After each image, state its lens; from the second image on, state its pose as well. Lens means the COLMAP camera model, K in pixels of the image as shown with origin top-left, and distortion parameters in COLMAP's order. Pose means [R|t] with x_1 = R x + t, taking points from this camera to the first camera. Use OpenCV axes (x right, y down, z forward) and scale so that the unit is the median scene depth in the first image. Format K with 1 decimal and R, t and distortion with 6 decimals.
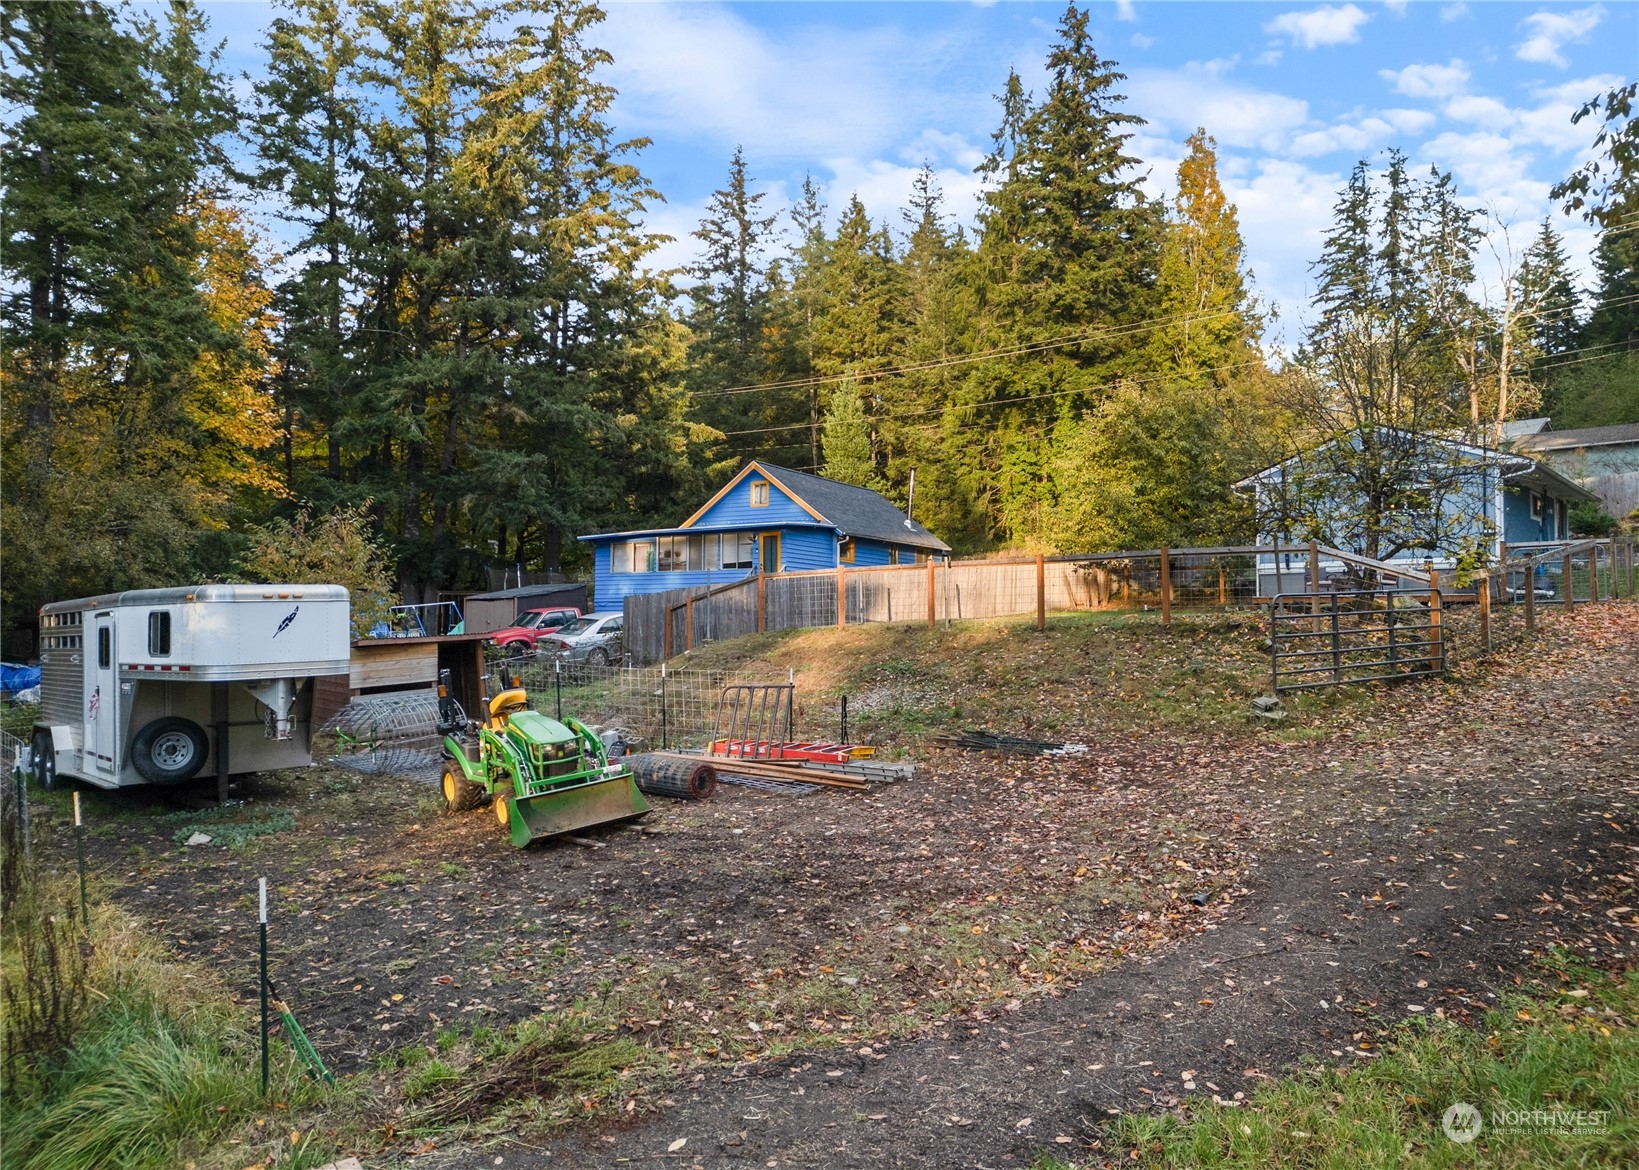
lens RADIAL K [[1187.7, 0, 808.8], [0, 1187.7, 586.7], [0, 0, 1]] dist [0.081428, -0.078754]
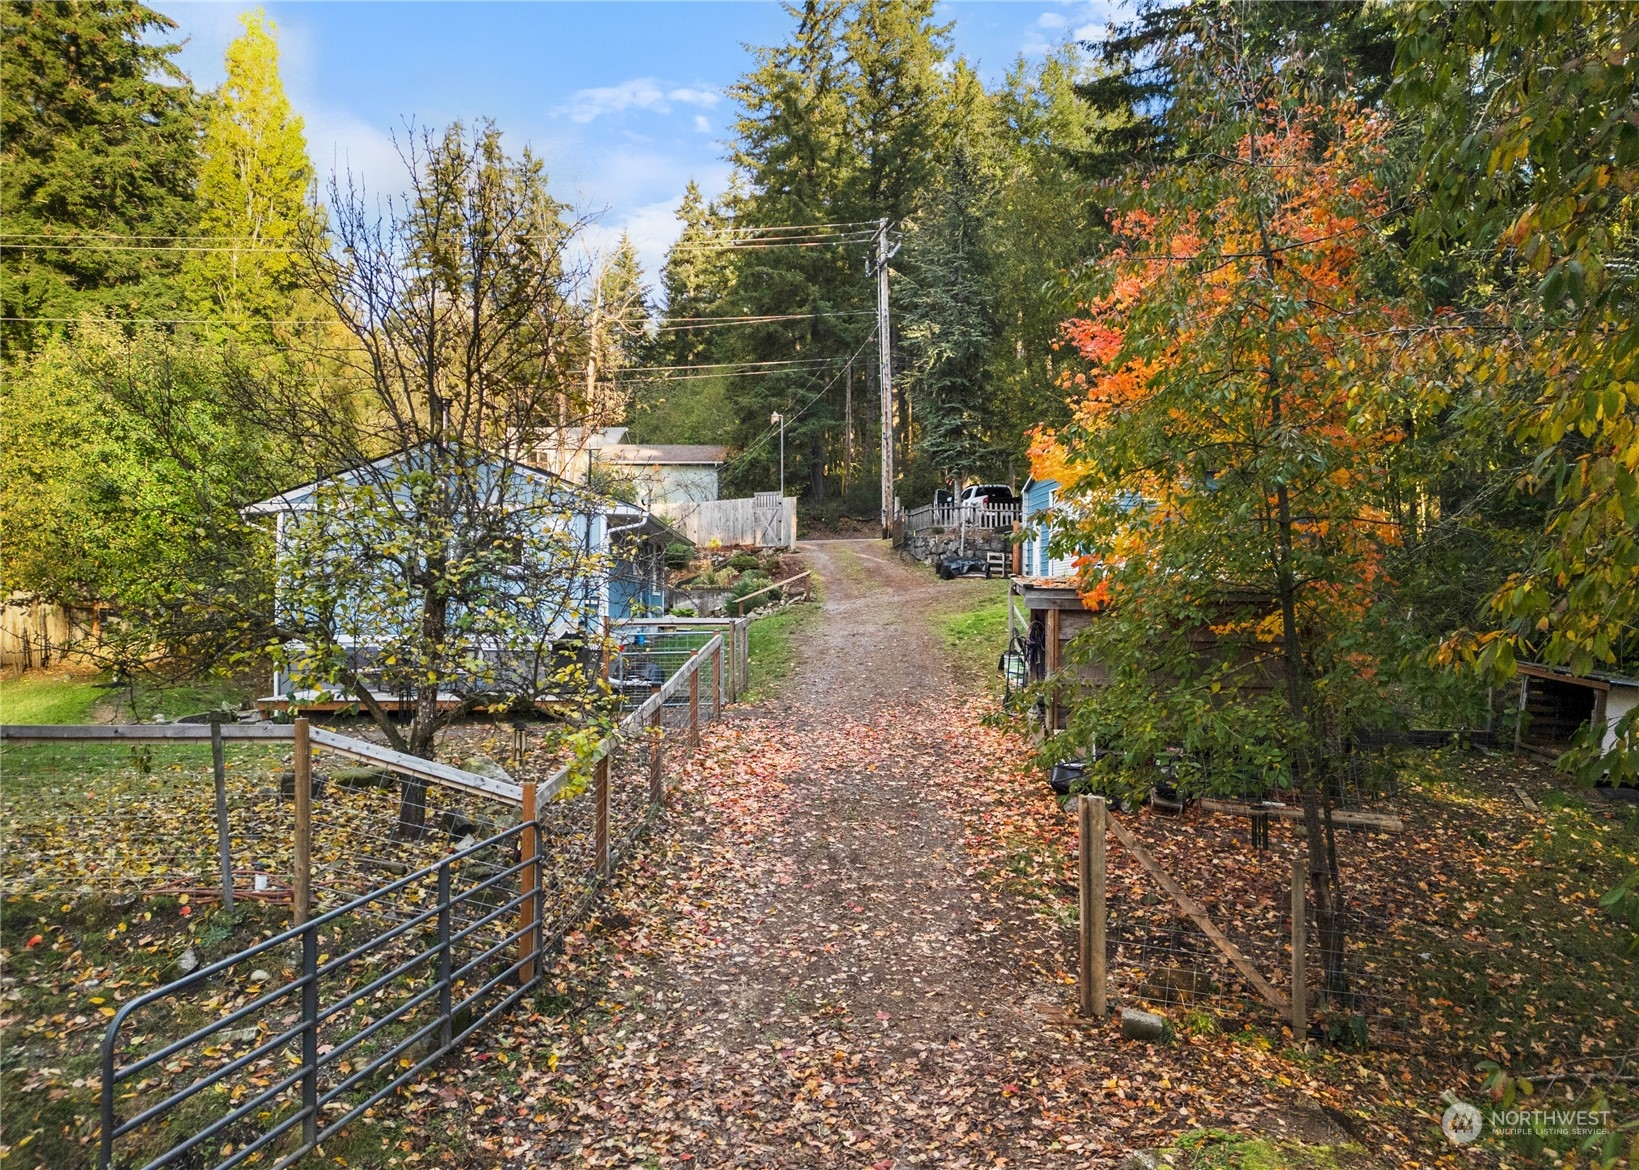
lens RADIAL K [[1187.7, 0, 808.8], [0, 1187.7, 586.7], [0, 0, 1]] dist [0.081428, -0.078754]
pose [[0.752653, 0.012968, 0.658289, 0.085028], [-0.034028, 0.999236, 0.019222, -0.035258], [-0.657537, -0.036868, 0.752520, 0.170219]]
